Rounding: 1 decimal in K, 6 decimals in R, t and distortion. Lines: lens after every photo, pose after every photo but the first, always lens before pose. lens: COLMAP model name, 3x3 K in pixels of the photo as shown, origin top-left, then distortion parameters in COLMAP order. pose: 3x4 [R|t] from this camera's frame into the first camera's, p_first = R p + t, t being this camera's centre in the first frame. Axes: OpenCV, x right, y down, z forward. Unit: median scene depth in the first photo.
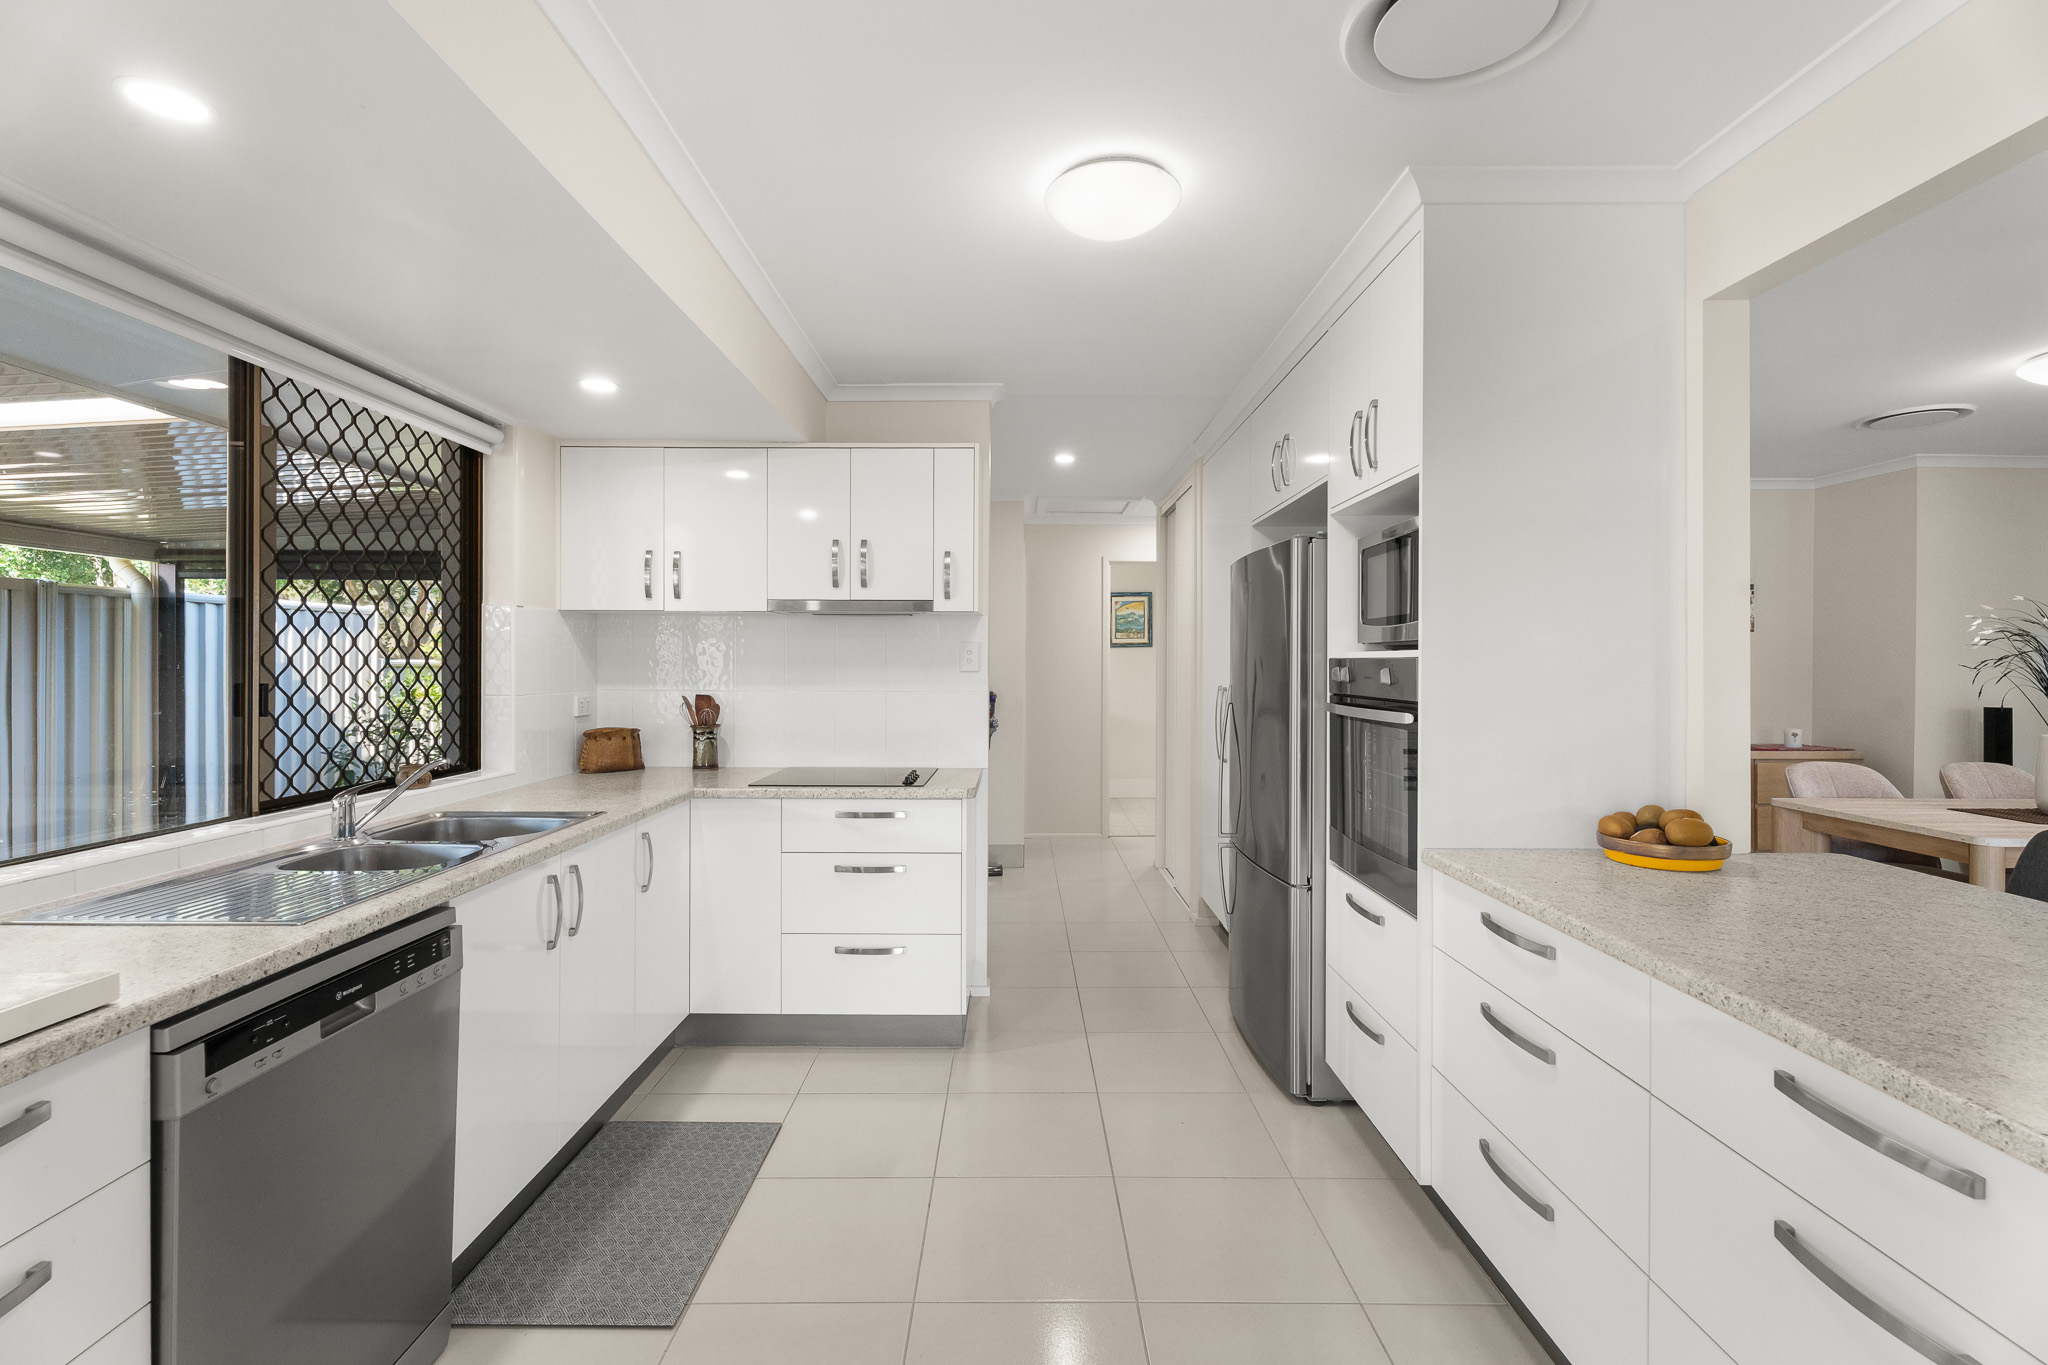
lens RADIAL K [[912.7, 0, 1023.6], [0, 912.7, 677.6], [0, 0, 1]] dist [0.005979, 0.000081]
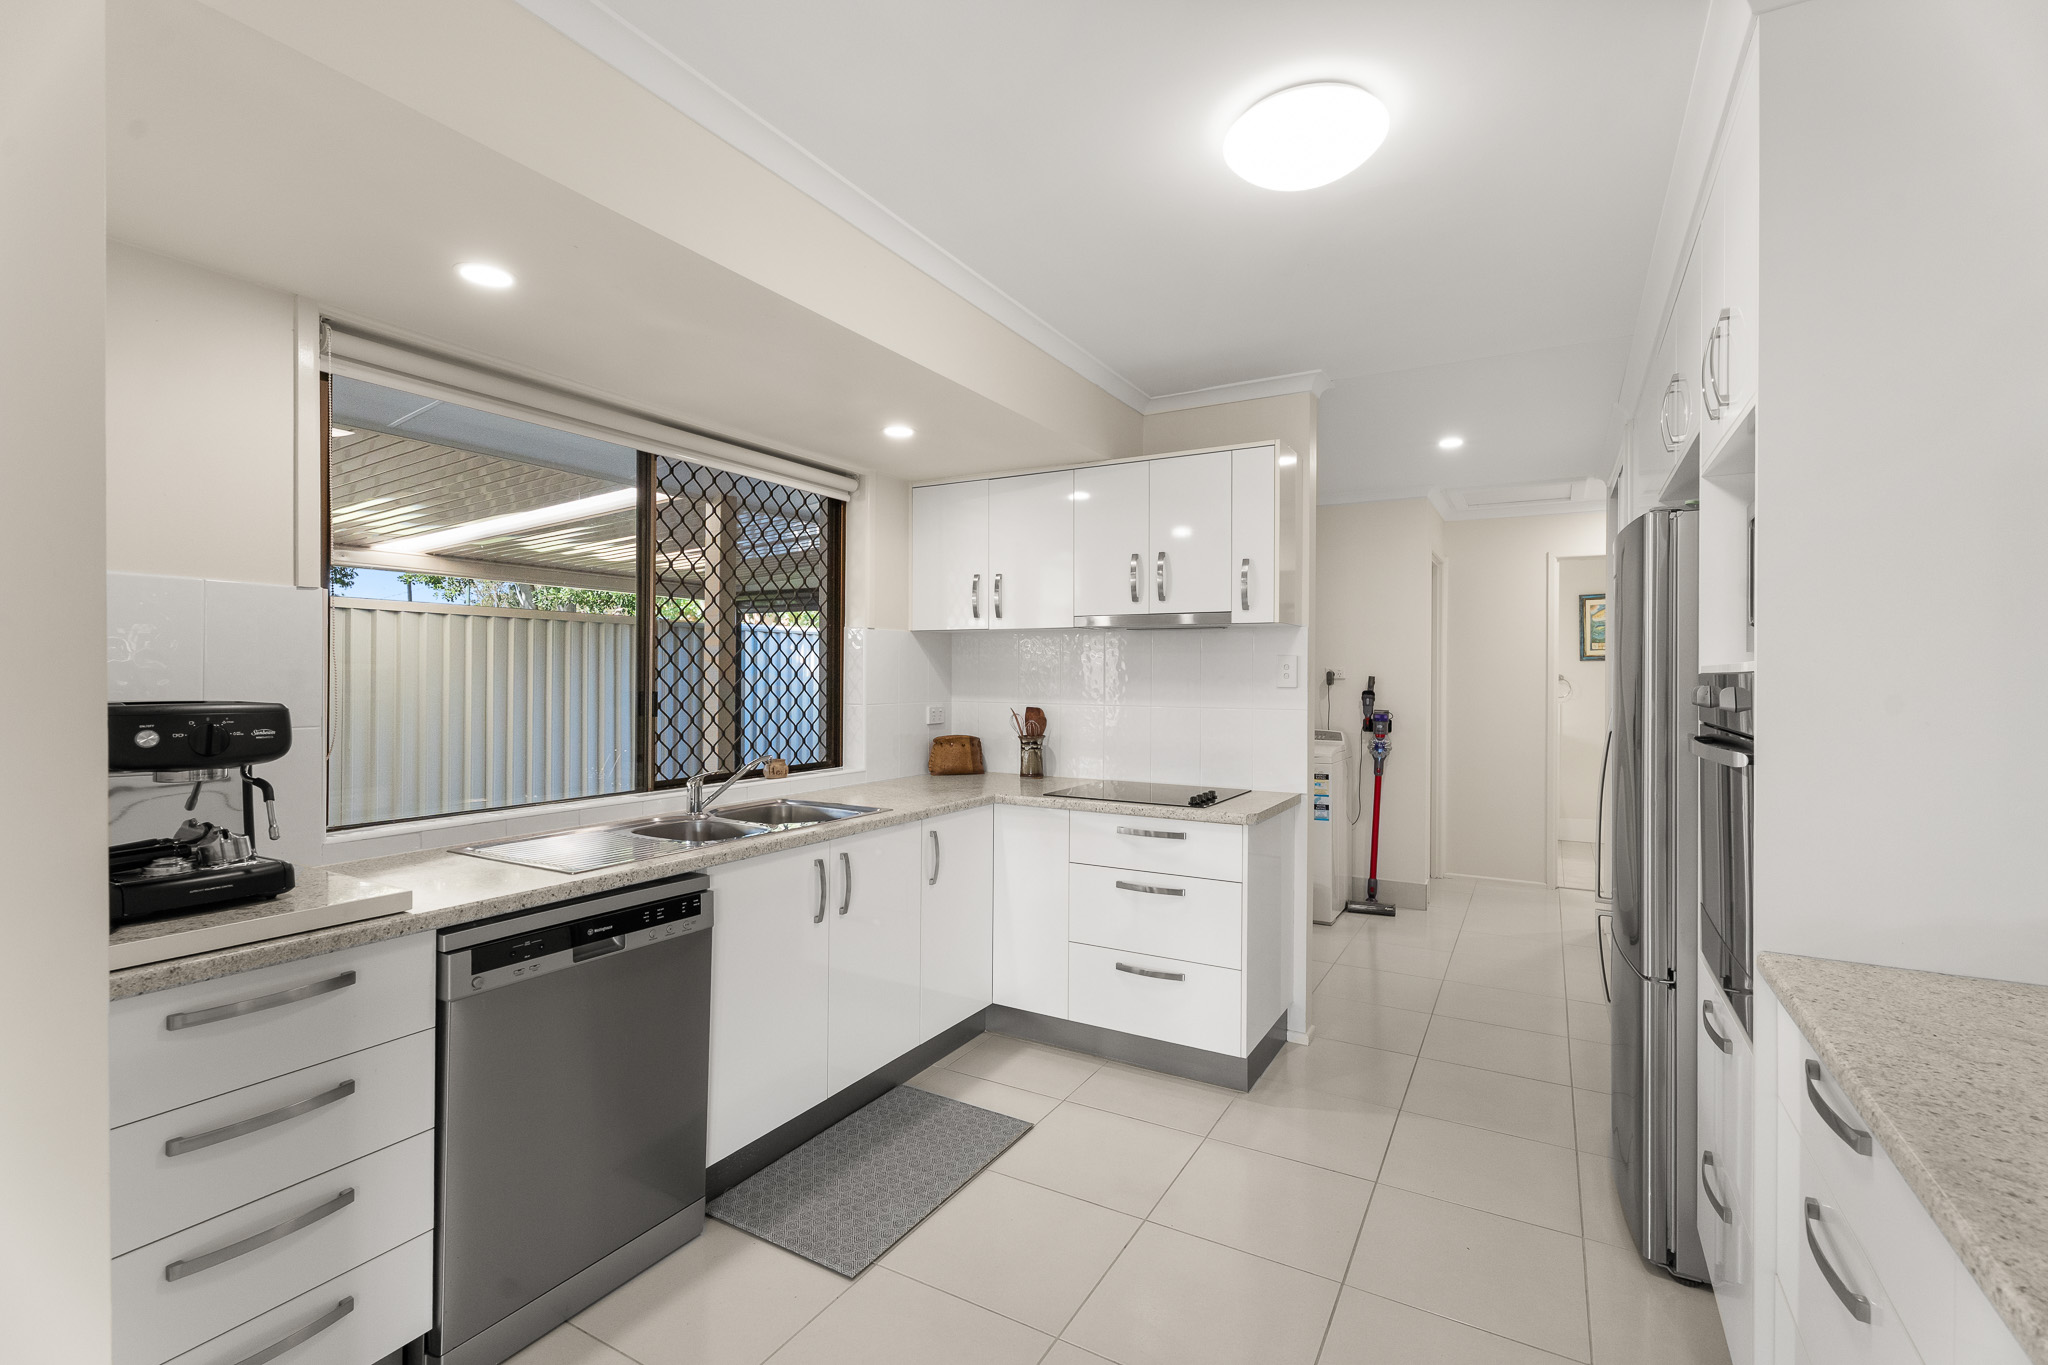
lens RADIAL K [[912.7, 0, 1028.4], [0, 912.7, 686.6], [0, 0, 1]] dist [0.005979, 0.000081]
pose [[0.865782, 0.007694, -0.500362, 0.222959], [-0.010973, 0.999933, -0.003612, -0.001829], [0.500300, 0.008618, 0.865809, 0.093975]]
